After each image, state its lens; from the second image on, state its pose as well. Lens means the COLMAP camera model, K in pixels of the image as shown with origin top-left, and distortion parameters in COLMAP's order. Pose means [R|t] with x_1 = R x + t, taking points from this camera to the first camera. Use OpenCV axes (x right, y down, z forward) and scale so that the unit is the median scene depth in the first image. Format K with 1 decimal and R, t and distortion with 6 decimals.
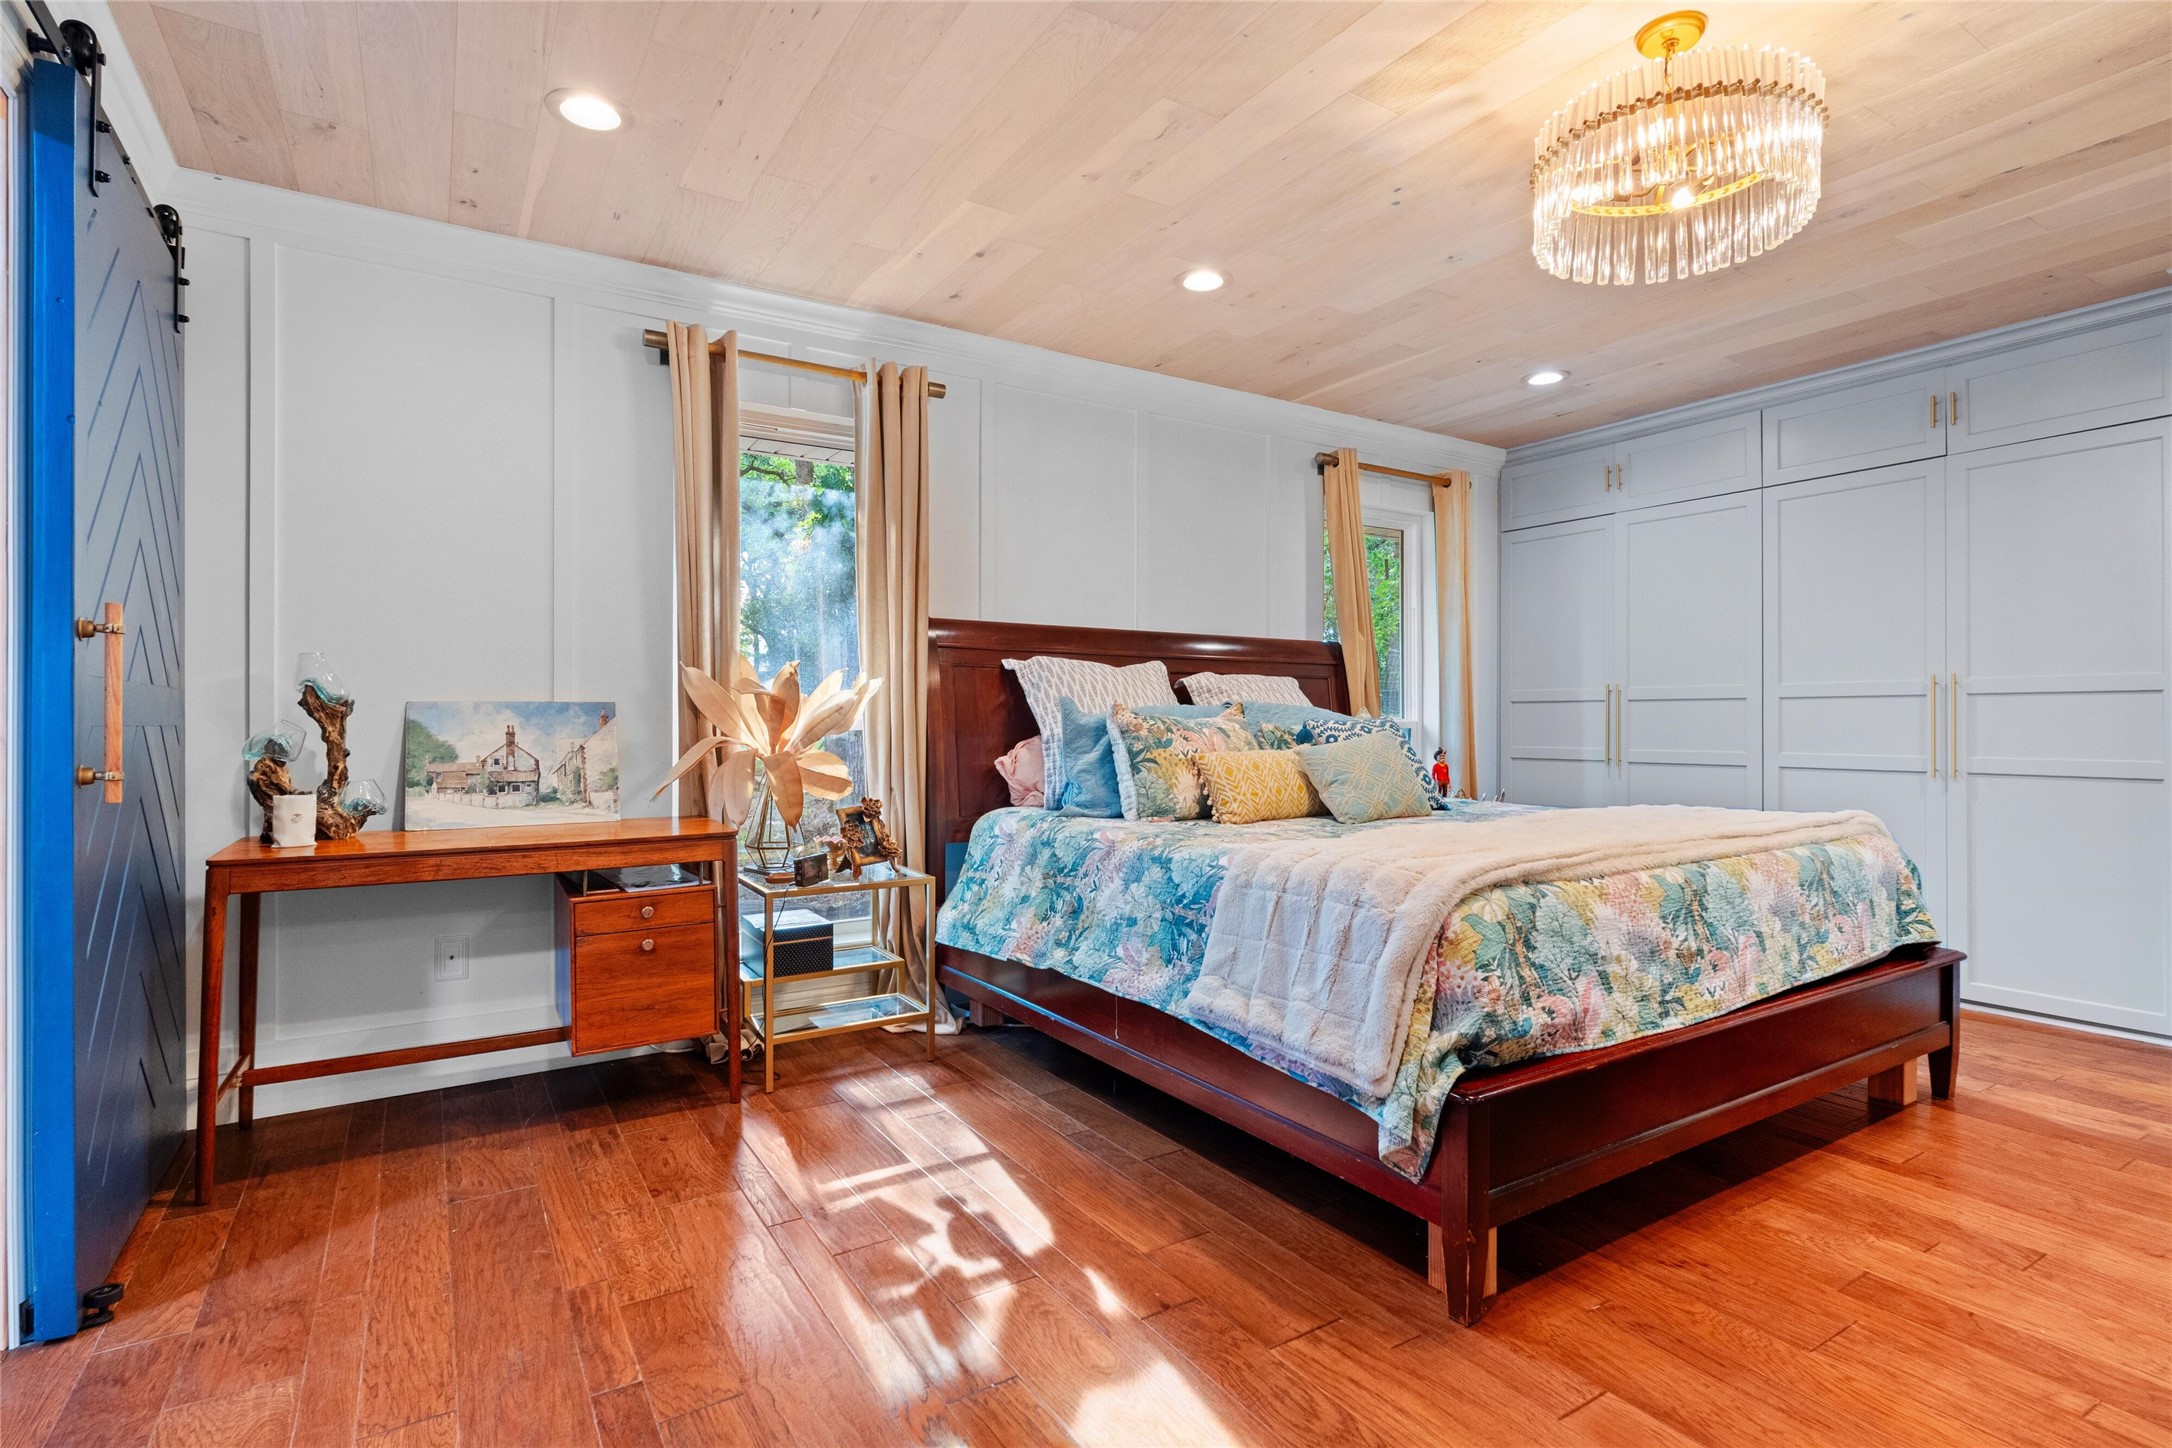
lens RADIAL K [[1023.9, 0, 1080.9], [0, 1023.9, 714.6], [0, 0, 1]] dist [0.001259, -0.000027]
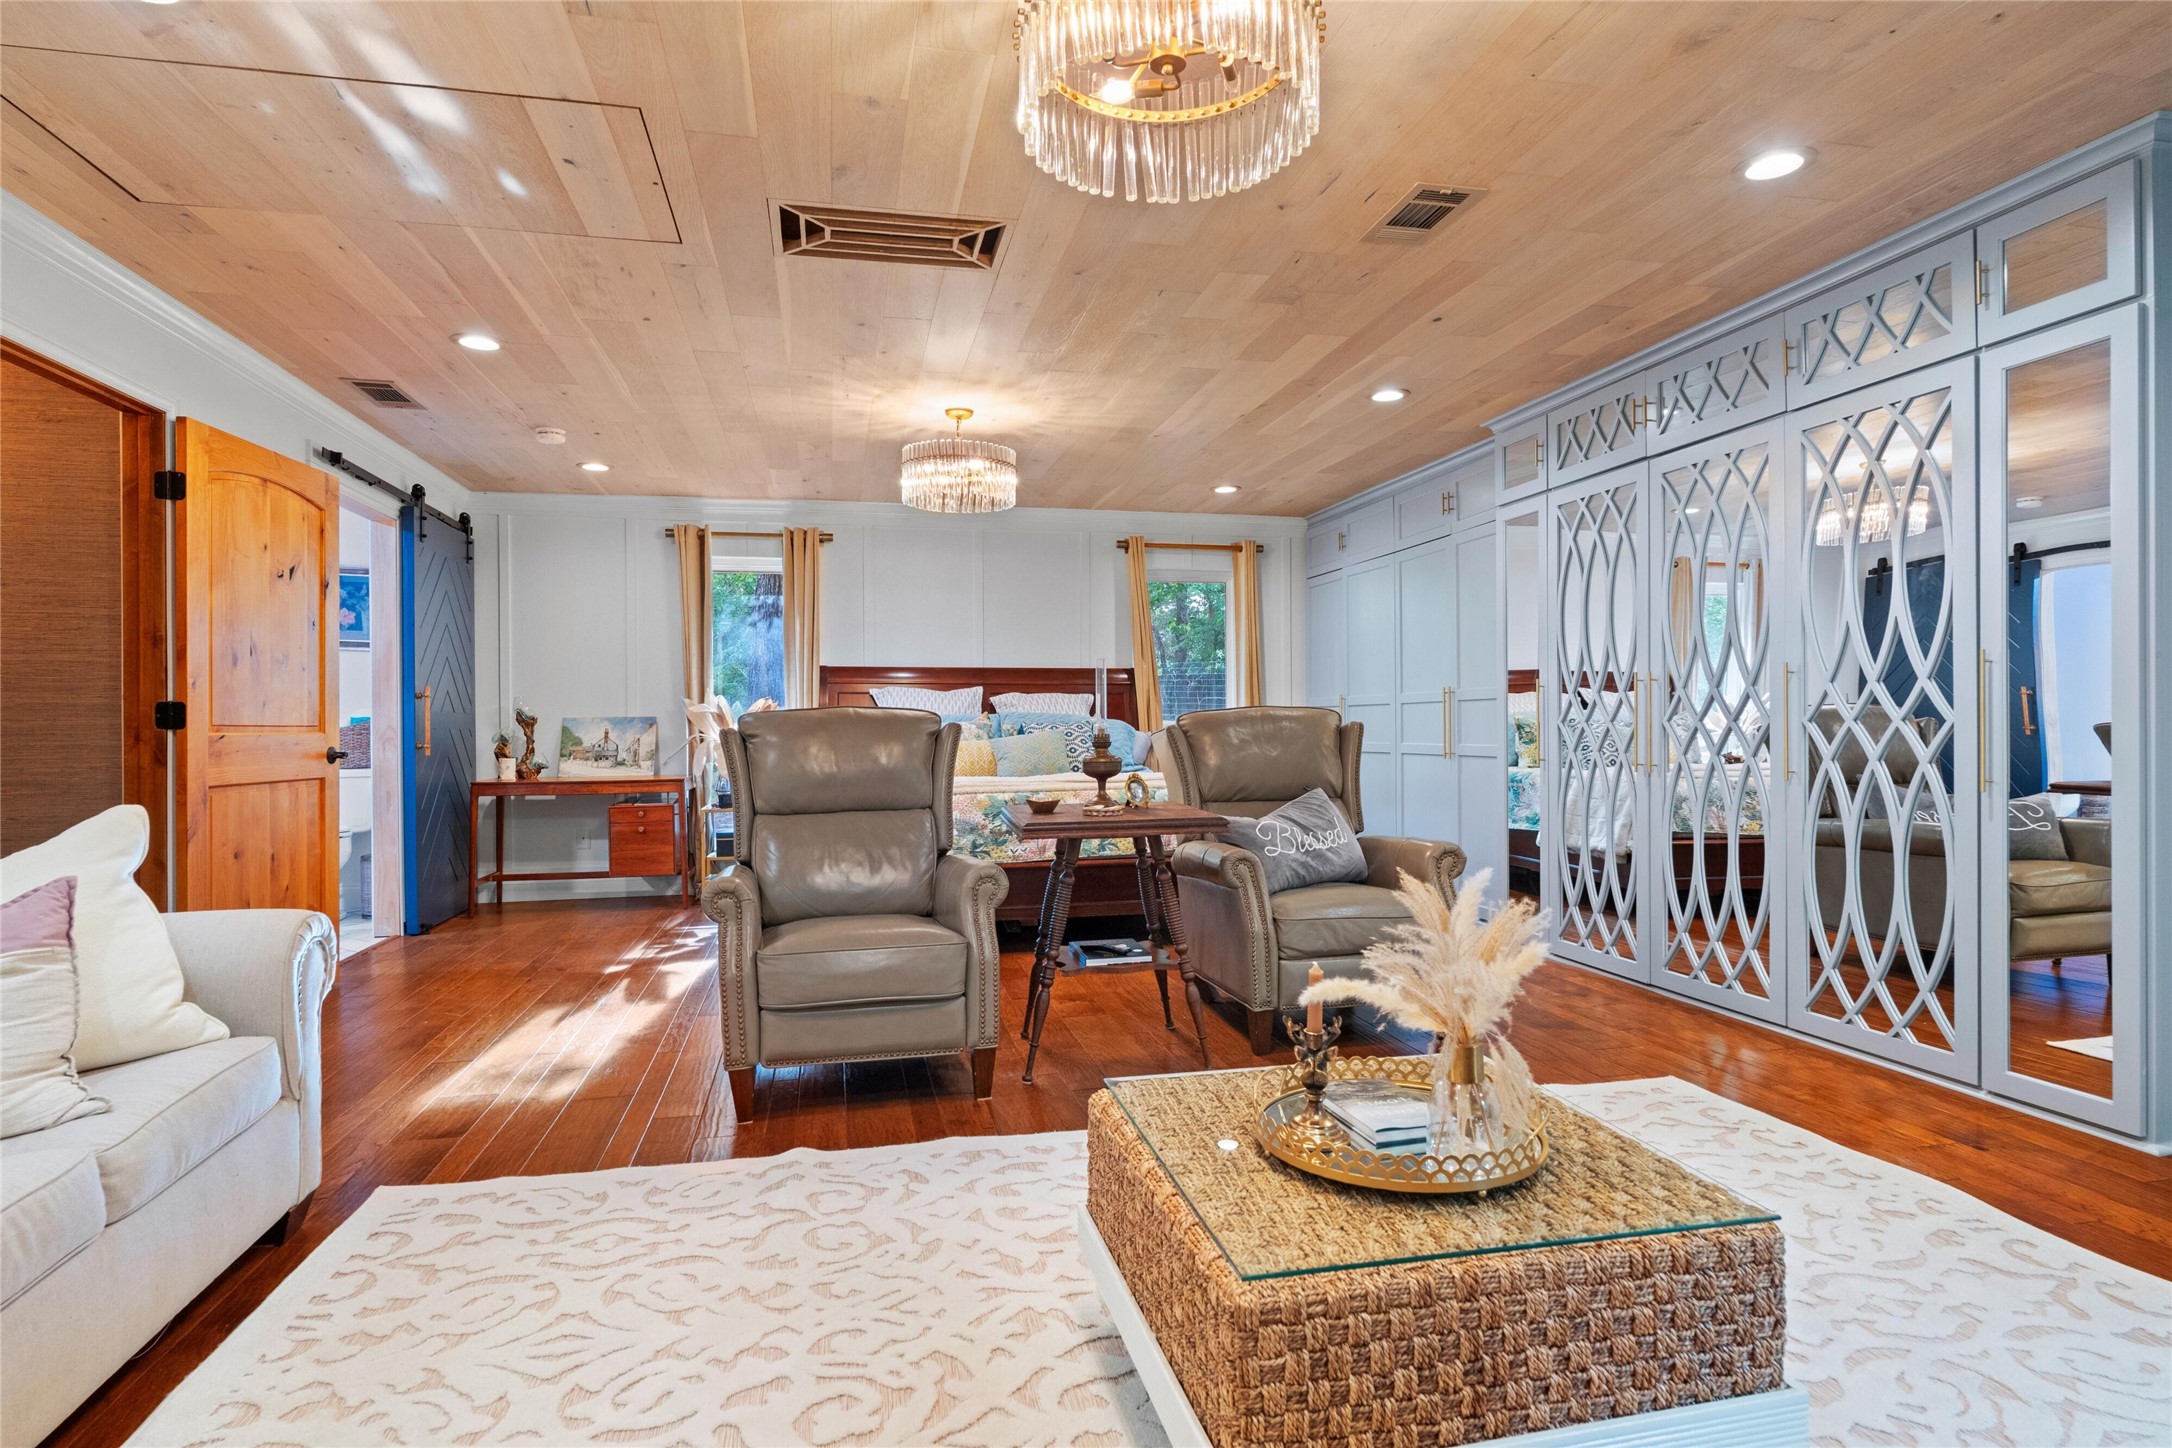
lens RADIAL K [[1130.5, 0, 1097.6], [0, 1130.5, 726.0], [0, 0, 1]] dist [0.000095, 0.000004]
pose [[0.944356, -0.006397, -0.328864, 1.114241], [0.009164, 0.999934, 0.006865, -0.001010], [0.328799, -0.009496, 0.944352, -0.819643]]
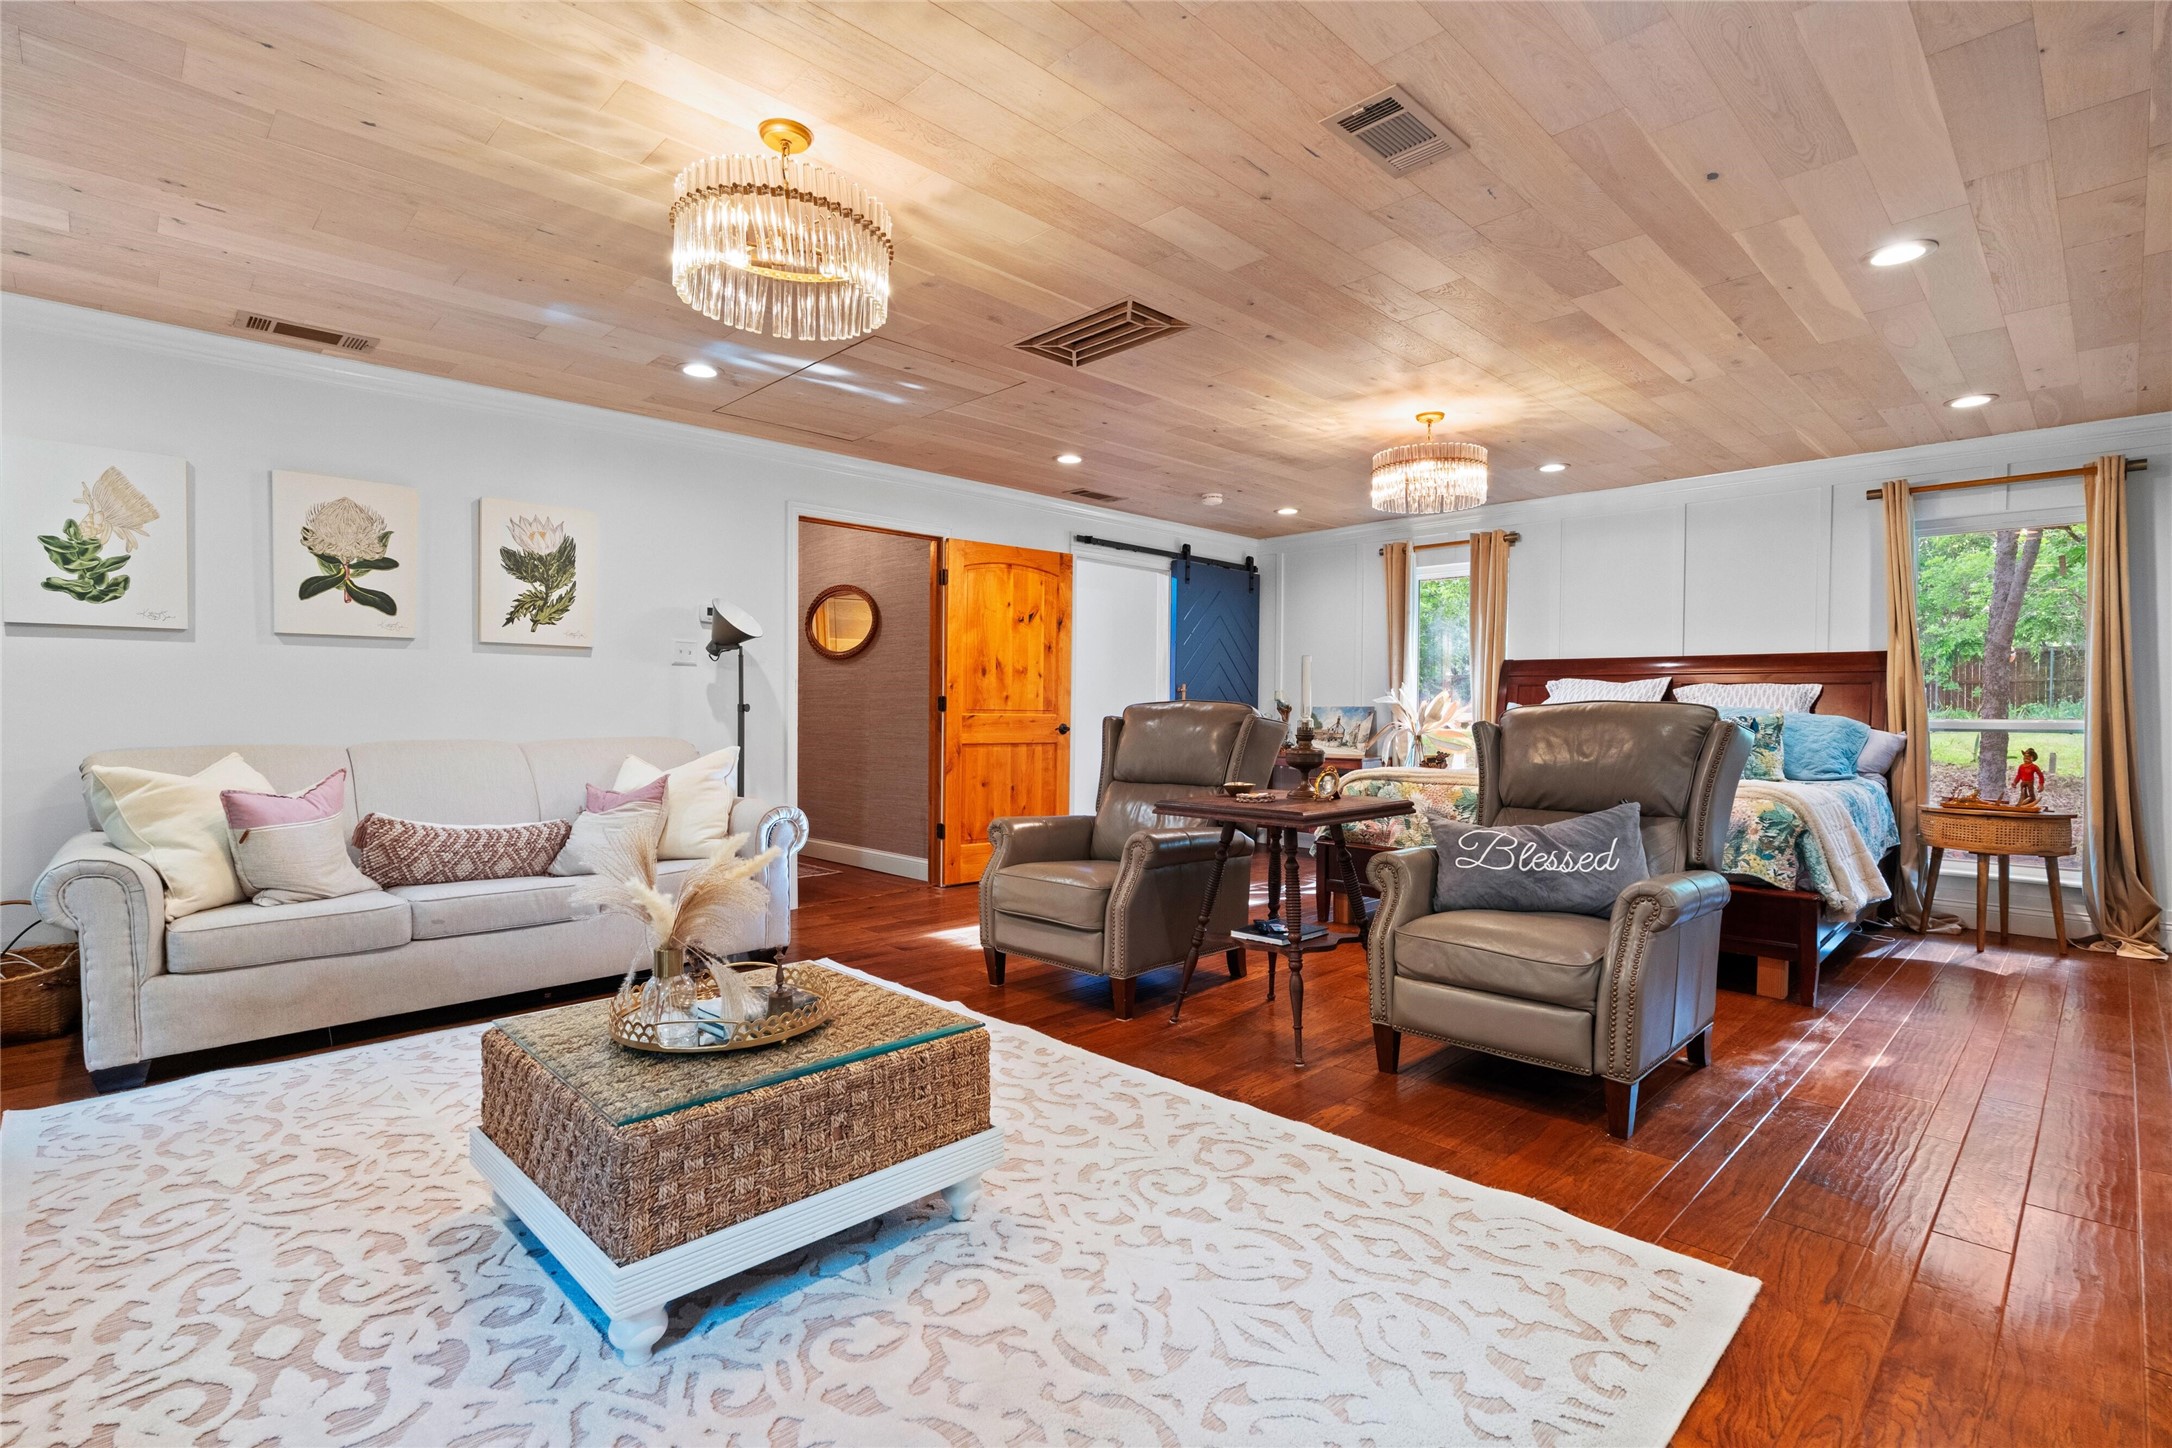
lens RADIAL K [[1023.9, 0, 1100.4], [0, 1023.9, 724.8], [0, 0, 1]] dist [0.001259, -0.000027]
pose [[0.226463, 0.015596, -0.973895, 1.783715], [-0.004500, 0.999878, 0.014965, -0.003193], [0.974009, 0.000993, 0.226505, -0.166828]]
